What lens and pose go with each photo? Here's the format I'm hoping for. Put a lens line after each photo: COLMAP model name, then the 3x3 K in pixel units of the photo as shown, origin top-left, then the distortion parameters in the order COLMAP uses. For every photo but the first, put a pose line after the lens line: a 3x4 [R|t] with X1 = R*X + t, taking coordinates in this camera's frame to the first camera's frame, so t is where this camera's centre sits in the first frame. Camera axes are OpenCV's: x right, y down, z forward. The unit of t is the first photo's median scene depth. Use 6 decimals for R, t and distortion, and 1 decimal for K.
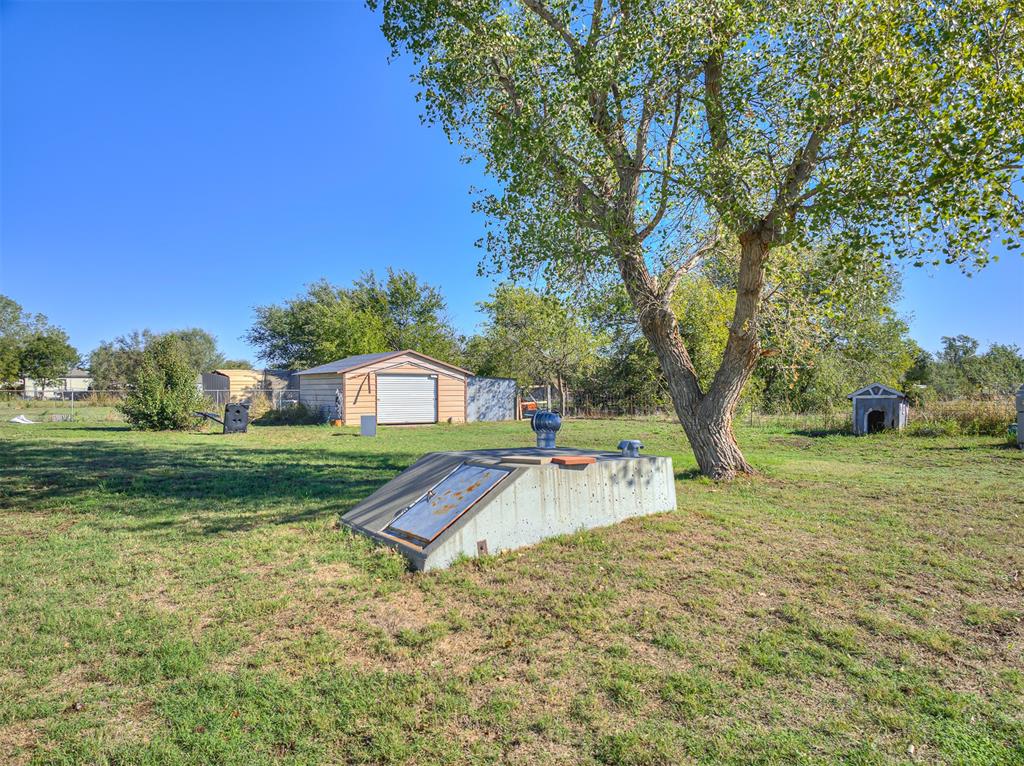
lens RADIAL K [[708.0, 0, 514.9], [0, 708.0, 381.6], [0, 0, 1]] dist [0.064461, -0.091376]
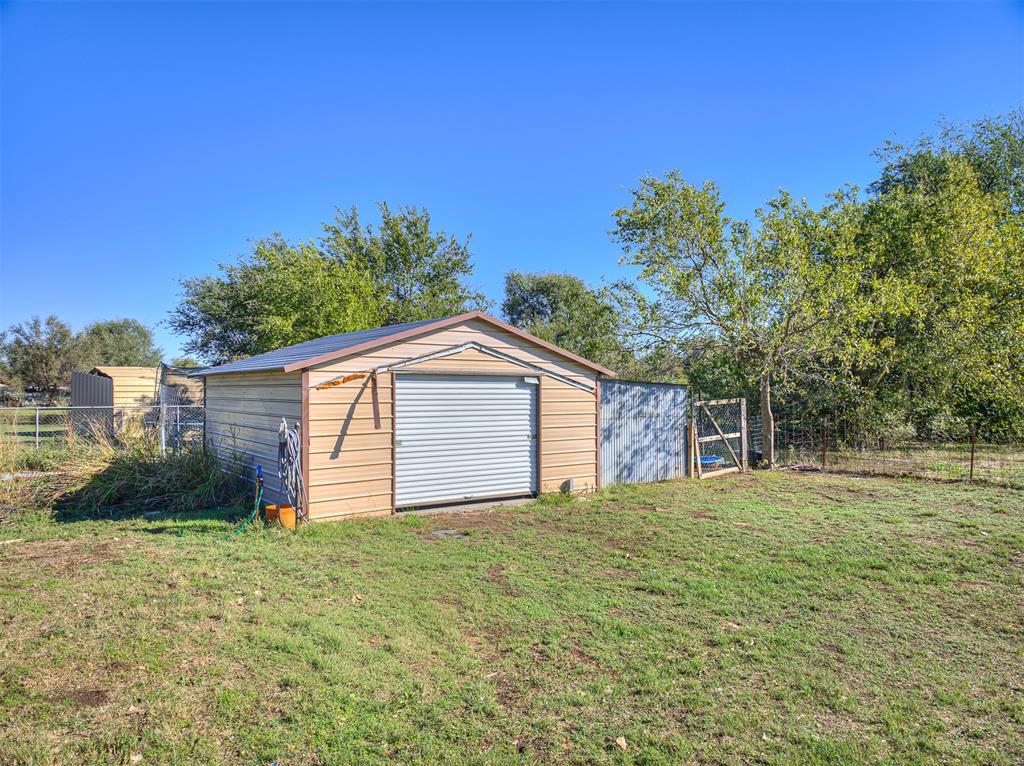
lens RADIAL K [[708.0, 0, 514.9], [0, 708.0, 381.6], [0, 0, 1]] dist [0.064461, -0.091376]
pose [[0.999010, 0.003727, 0.044323, -0.131077], [-0.003608, 0.999990, -0.002761, -0.005284], [-0.044333, 0.002599, 0.999013, 0.554107]]
